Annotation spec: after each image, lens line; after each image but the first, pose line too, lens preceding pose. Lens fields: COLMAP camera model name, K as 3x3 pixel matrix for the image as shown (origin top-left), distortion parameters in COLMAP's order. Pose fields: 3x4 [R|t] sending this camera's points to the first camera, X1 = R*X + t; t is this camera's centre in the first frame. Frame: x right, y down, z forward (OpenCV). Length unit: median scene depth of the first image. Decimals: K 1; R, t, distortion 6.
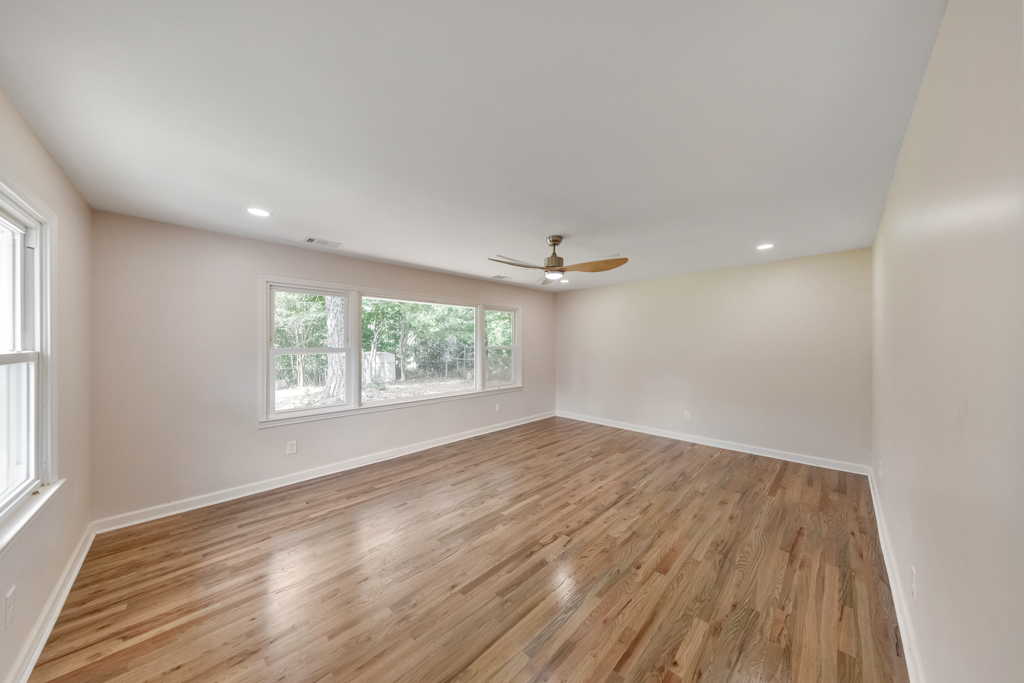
lens RADIAL K [[326.8, 0, 510.5], [0, 326.8, 334.3], [0, 0, 1]] dist [0.008566, -0.000044]
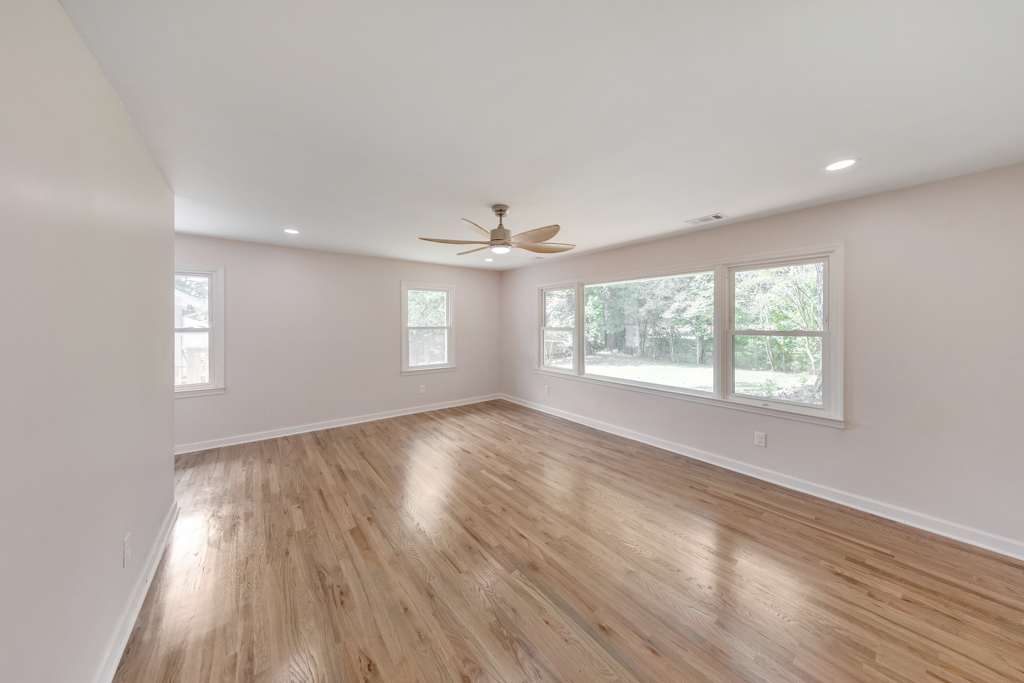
lens RADIAL K [[329.7, 0, 516.1], [0, 329.7, 322.9], [0, 0, 1]] dist [0.007682, -0.000033]
pose [[-0.110474, -0.000087, -0.993879, 0.966814], [0.024668, 0.999692, -0.002829, 0.022691], [0.993573, -0.024830, -0.110438, 1.076966]]
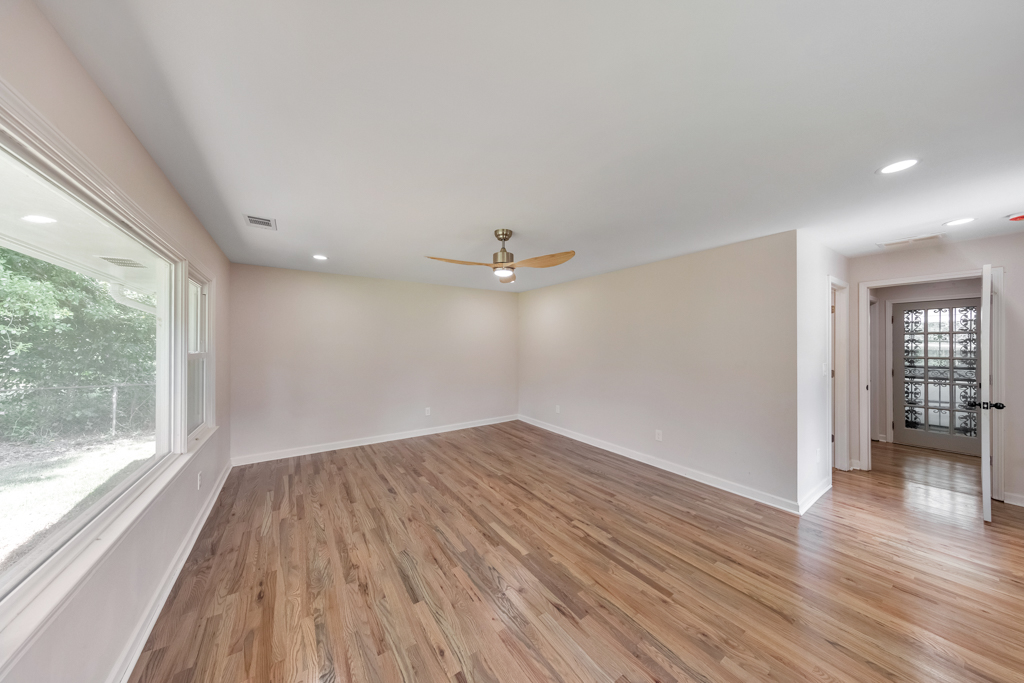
lens RADIAL K [[323.7, 0, 512.0], [0, 323.7, 341.5], [0, 0, 1]] dist [0.005892, -0.000071]
pose [[0.185191, 0.011419, 0.982636, -0.712194], [-0.023420, 0.999700, -0.007204, 0.018271], [-0.982423, -0.021679, 0.185403, 0.762577]]
